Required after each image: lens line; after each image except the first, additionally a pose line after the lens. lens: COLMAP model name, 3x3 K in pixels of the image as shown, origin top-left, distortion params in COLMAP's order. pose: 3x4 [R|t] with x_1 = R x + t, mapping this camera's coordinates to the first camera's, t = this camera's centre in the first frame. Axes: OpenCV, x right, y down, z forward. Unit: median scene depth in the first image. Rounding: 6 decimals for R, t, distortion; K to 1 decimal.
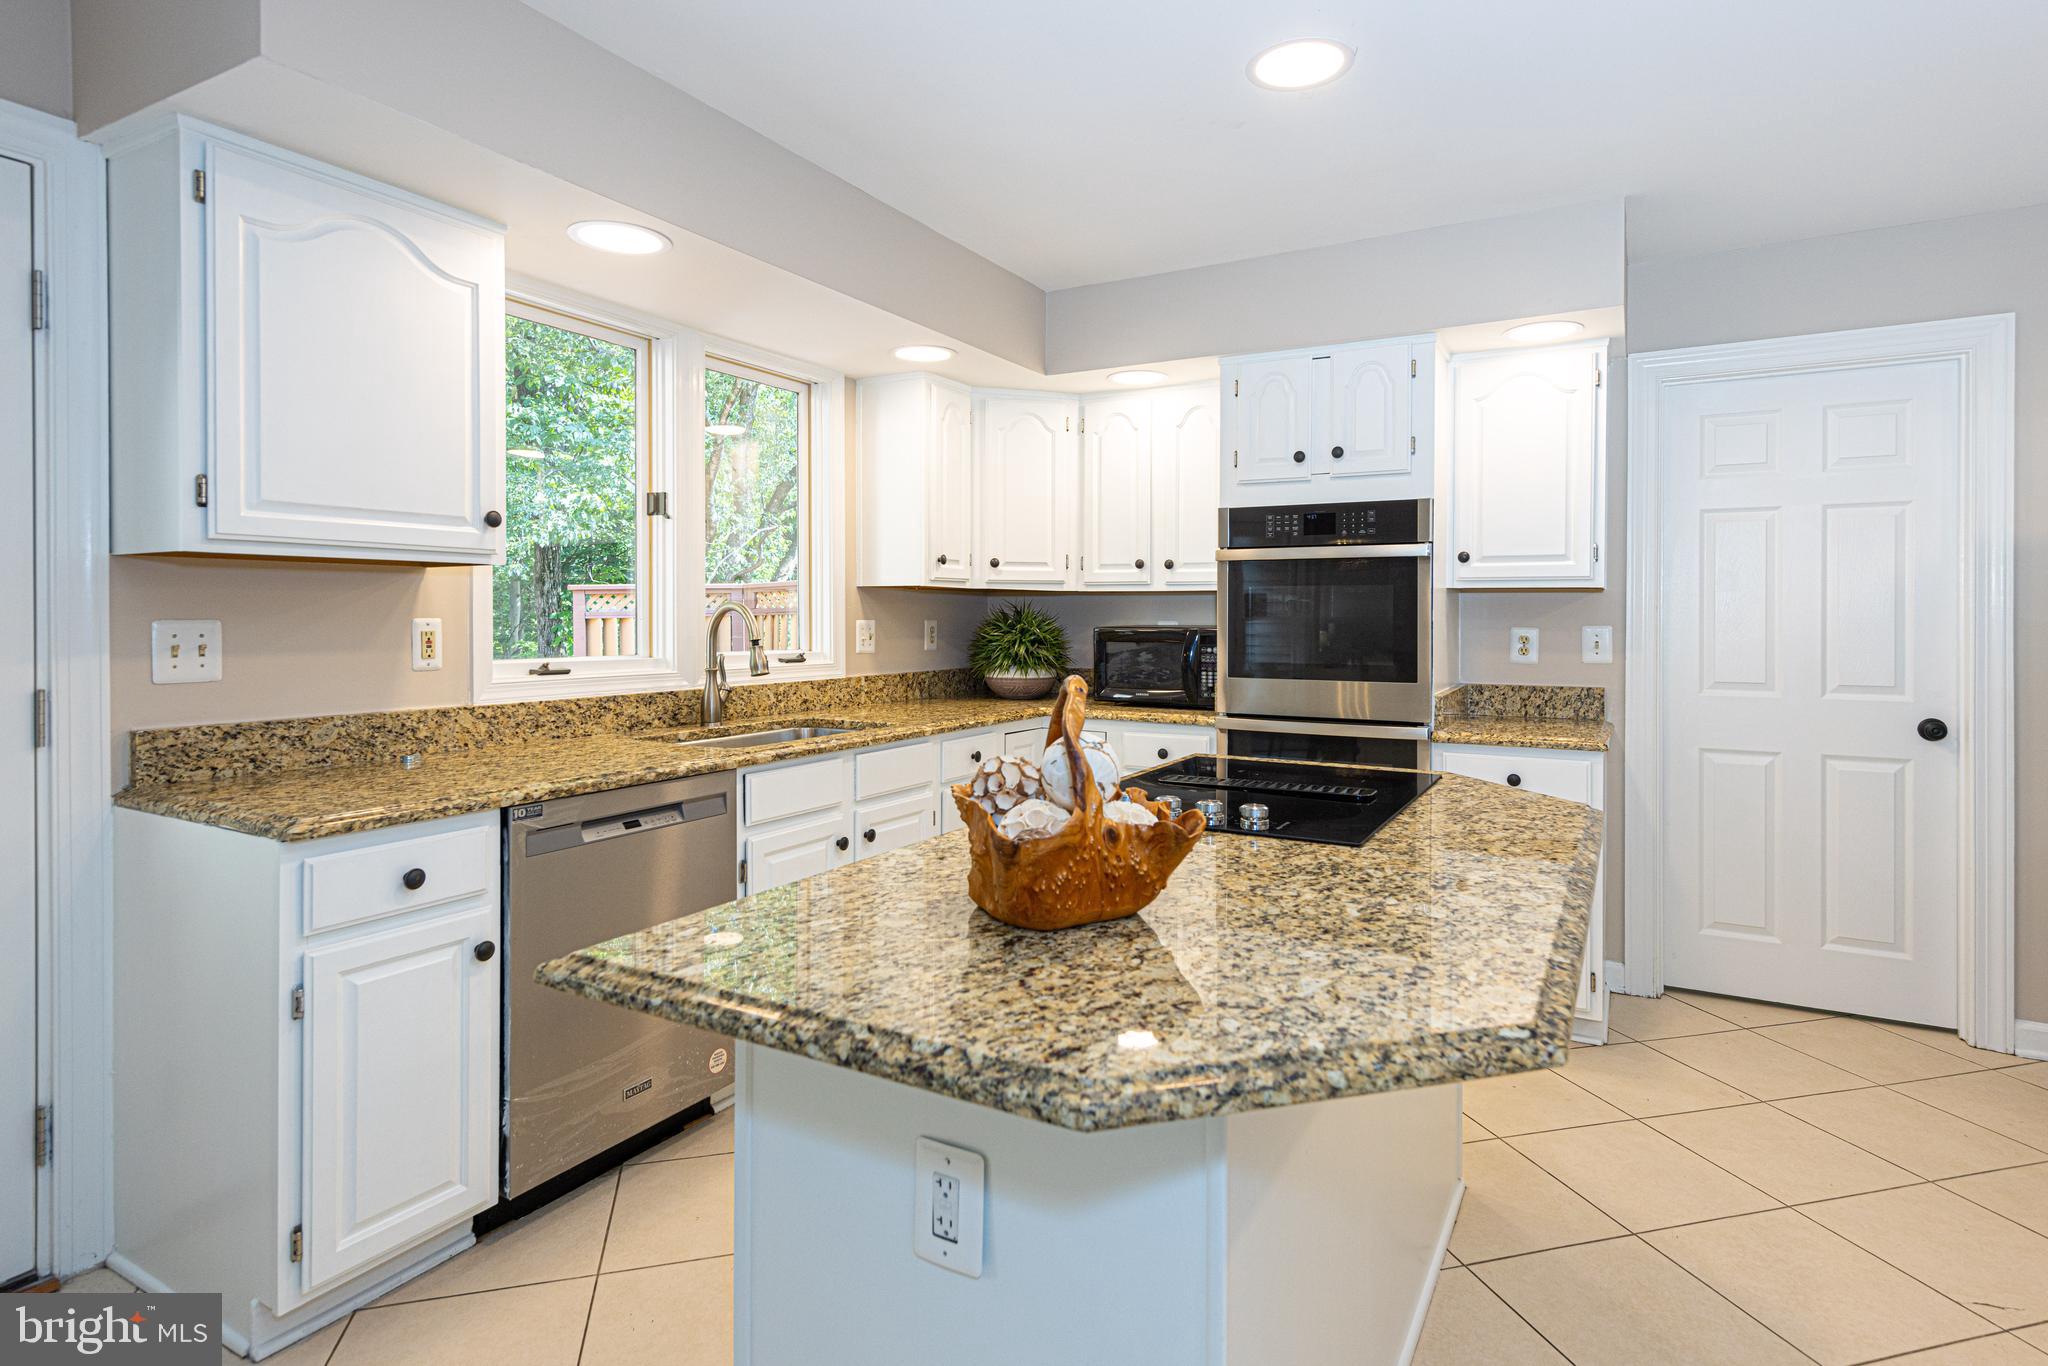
lens RADIAL K [[1052.3, 0, 1026.4], [0, 1052.3, 611.0], [0, 0, 1]] dist [0.009008, 0.000230]
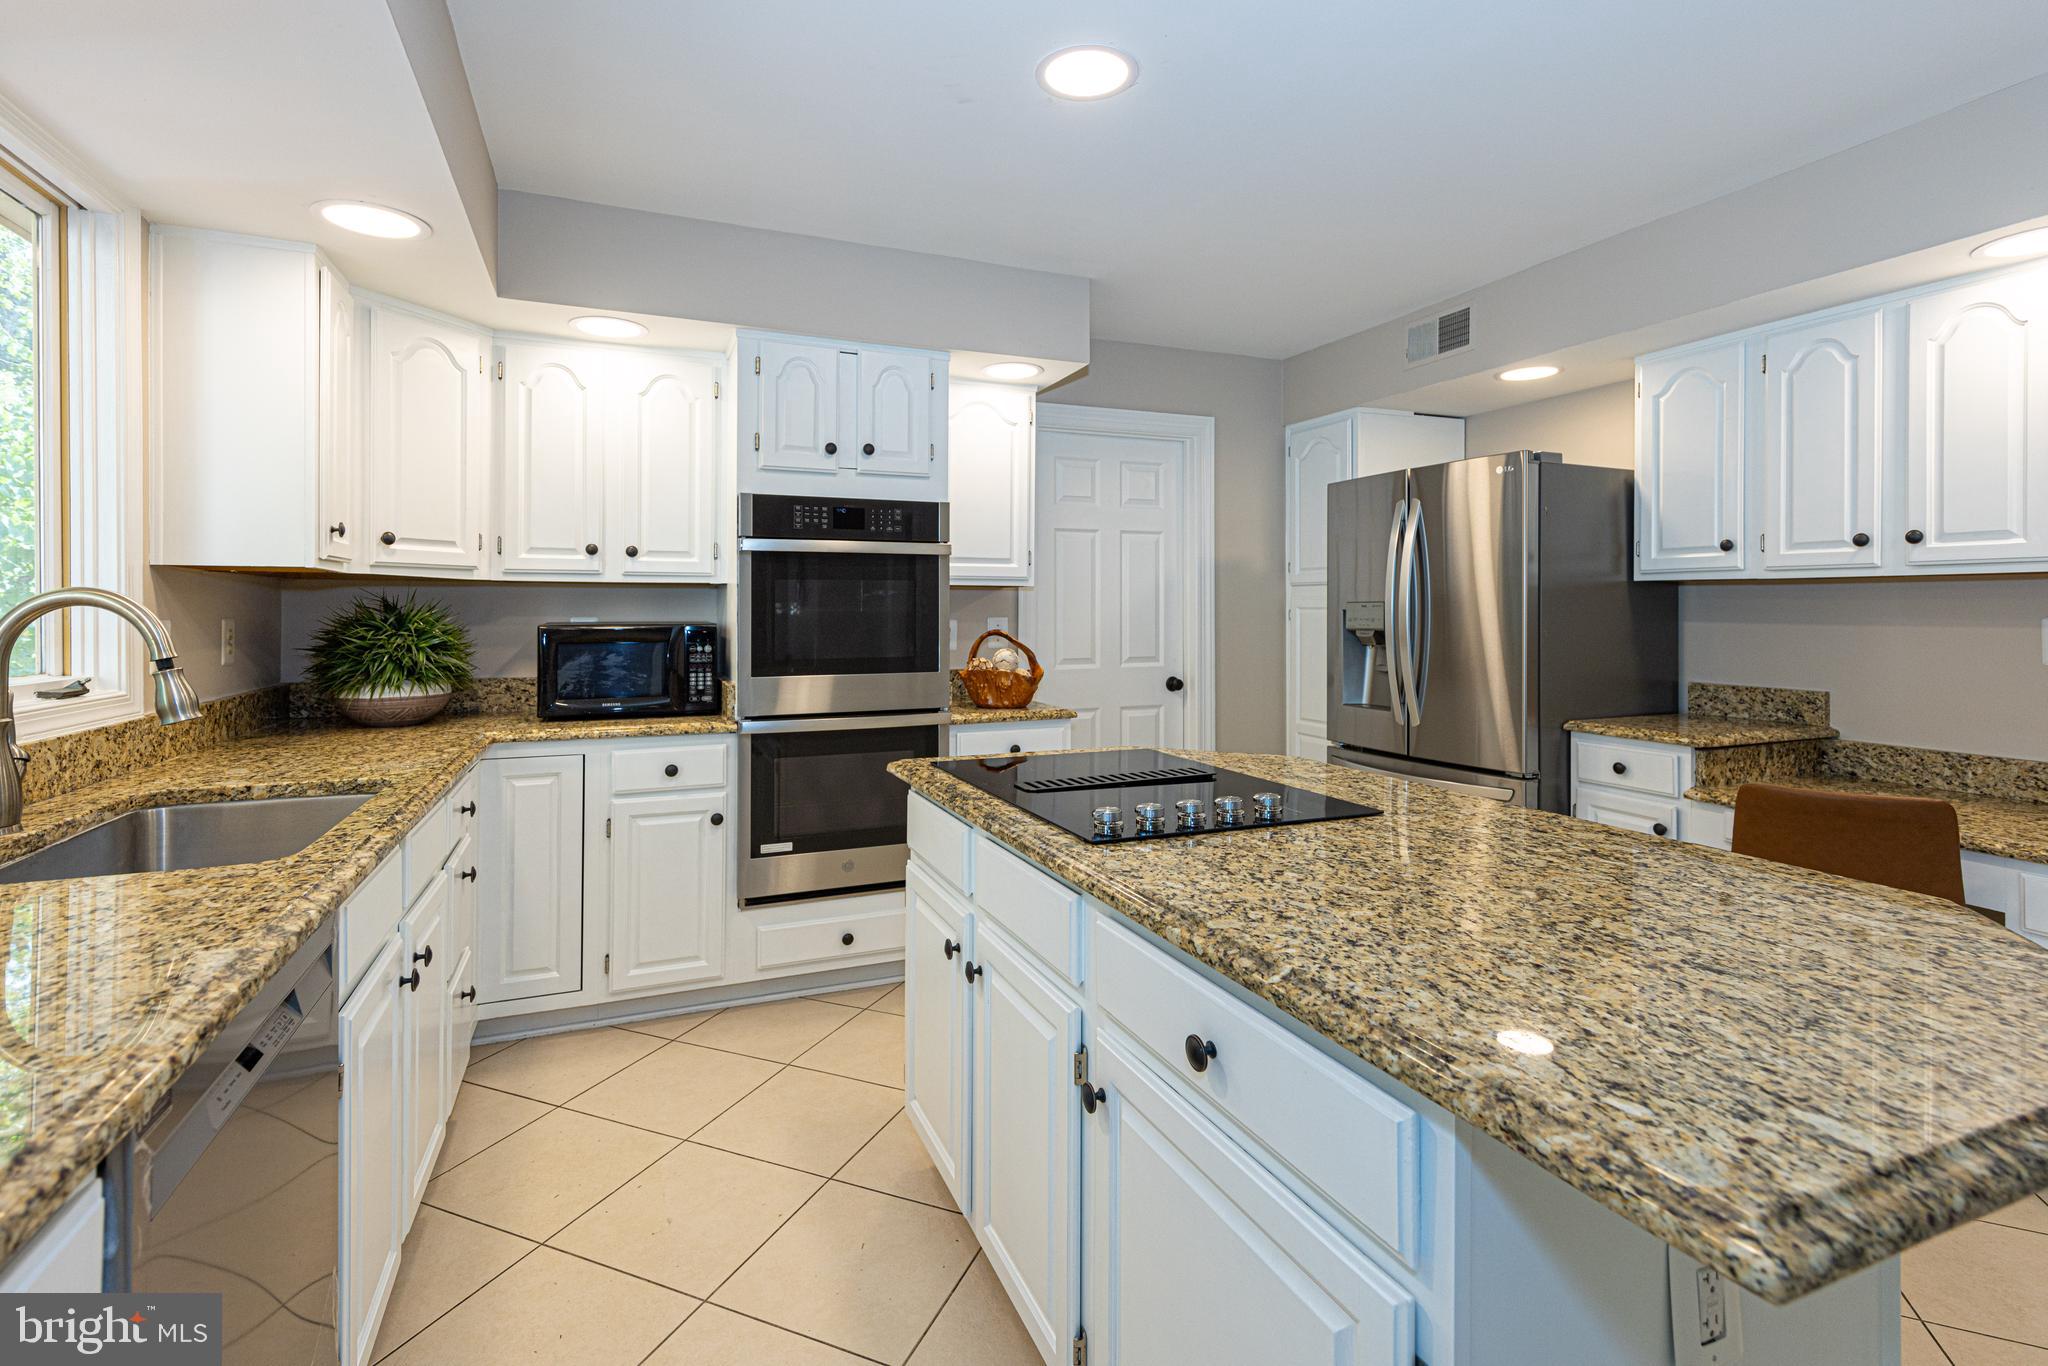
lens RADIAL K [[959.2, 0, 999.1], [0, 959.2, 608.4], [0, 0, 1]] dist [0.004976, 0.000243]
pose [[0.616009, -0.002085, 0.787736, -0.354730], [-0.000217, 0.999996, 0.002816, 0.000053], [-0.787739, -0.001906, 0.616006, 0.328856]]
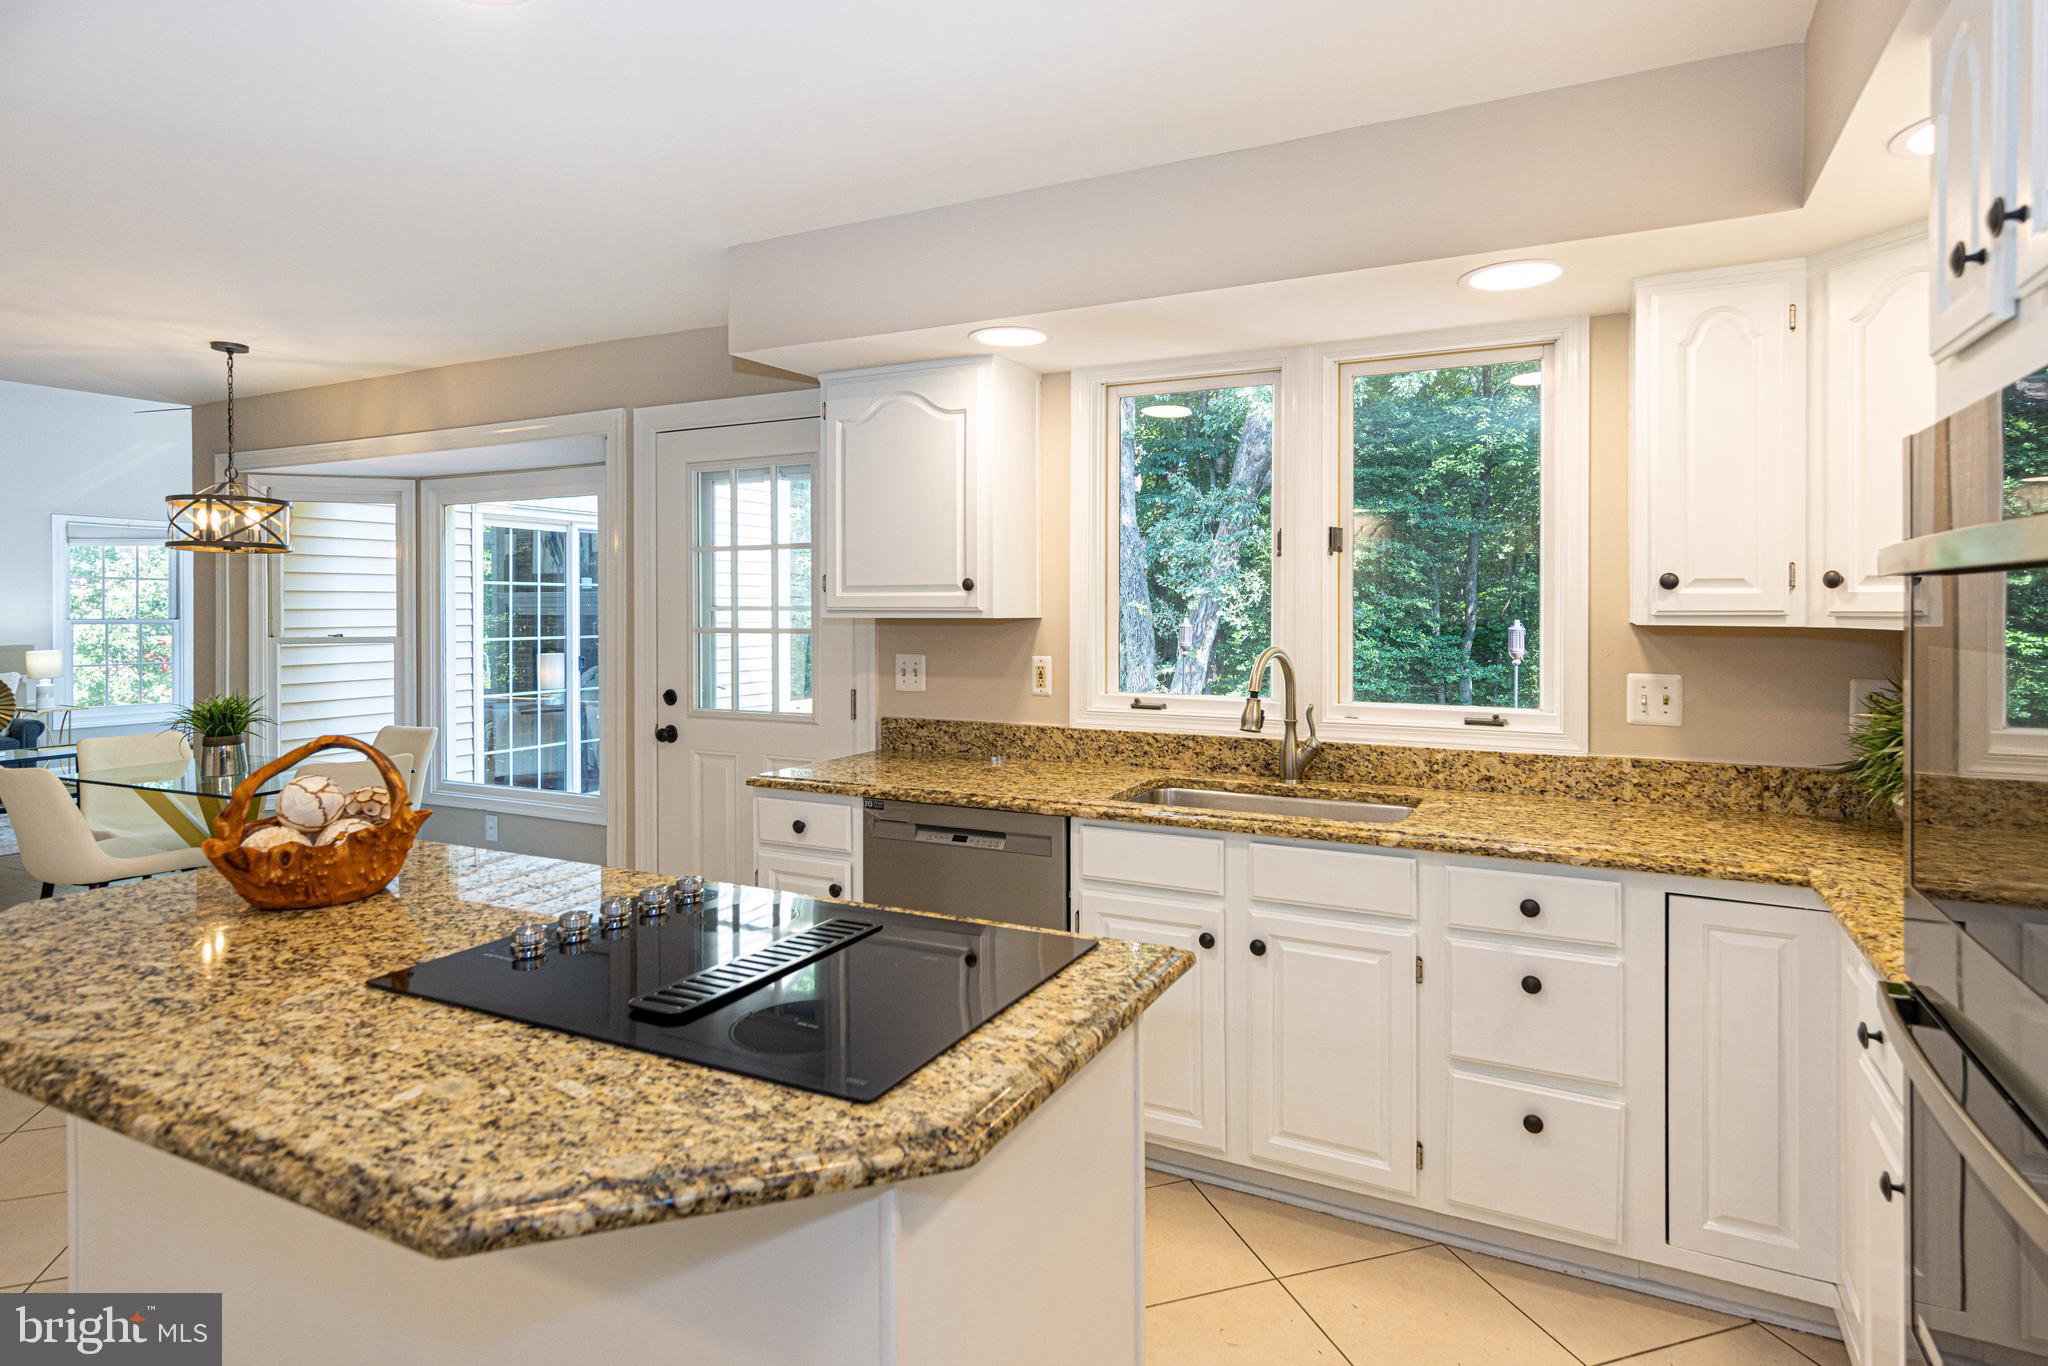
lens RADIAL K [[1052.3, 0, 1026.4], [0, 1052.3, 611.0], [0, 0, 1]] dist [0.009008, 0.000230]
pose [[0.072608, 0.000189, -0.997361, 0.568754], [0.003418, 0.999994, 0.000438, -0.038493], [0.997355, -0.003441, 0.072607, 0.686466]]
